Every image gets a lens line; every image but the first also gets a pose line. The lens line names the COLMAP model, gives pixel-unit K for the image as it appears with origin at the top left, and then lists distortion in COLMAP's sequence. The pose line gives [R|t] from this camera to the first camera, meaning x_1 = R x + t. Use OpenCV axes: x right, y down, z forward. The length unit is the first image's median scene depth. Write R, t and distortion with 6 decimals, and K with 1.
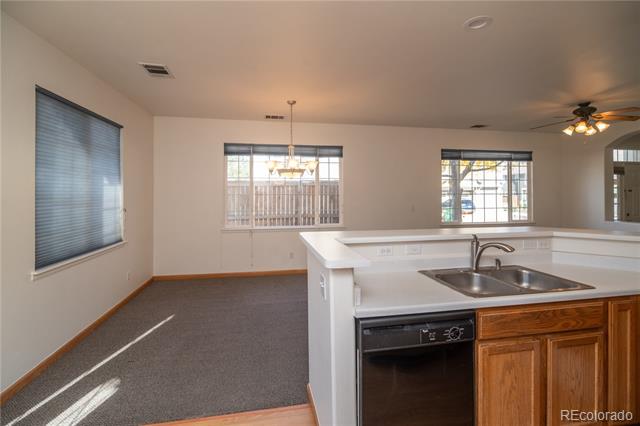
lens RADIAL K [[300.2, 0, 316.9], [0, 300.2, 192.6], [0, 0, 1]] dist [0.001035, 0.000072]
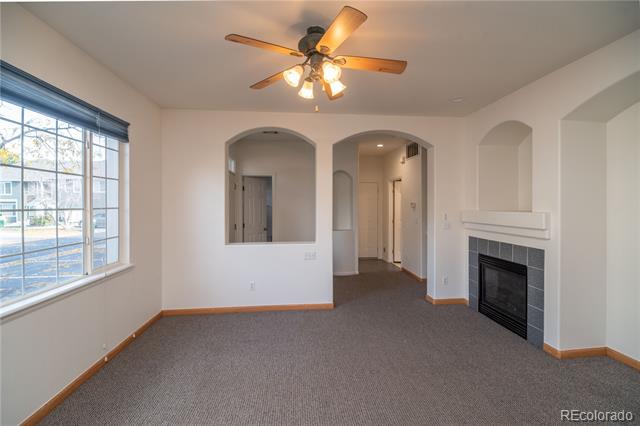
lens RADIAL K [[281.3, 0, 319.8], [0, 281.3, 204.5], [0, 0, 1]] dist [-0.013340, -0.000124]
pose [[0.079052, 0.001774, 0.996869, 0.324242], [0.001654, 0.999997, -0.001911, -0.000852], [-0.996869, 0.001799, 0.079049, 0.748373]]
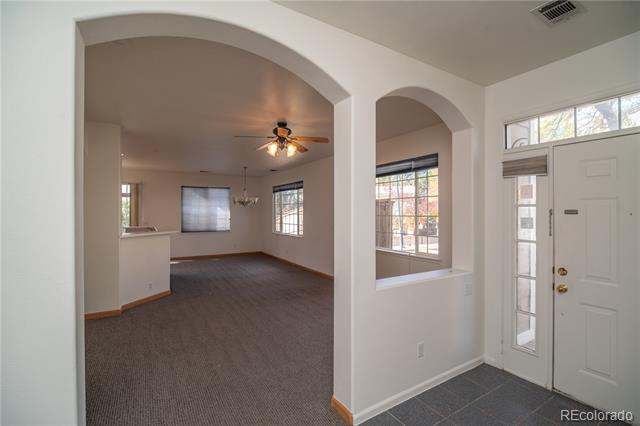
lens RADIAL K [[287.6, 0, 318.9], [0, 287.6, 209.5], [0, 0, 1]] dist [-0.002862, -0.000737]
pose [[0.342435, -0.007023, -0.939515, 1.413068], [-0.000694, 0.999970, -0.007728, -0.007264], [0.939541, 0.003299, 0.342420, 0.617704]]
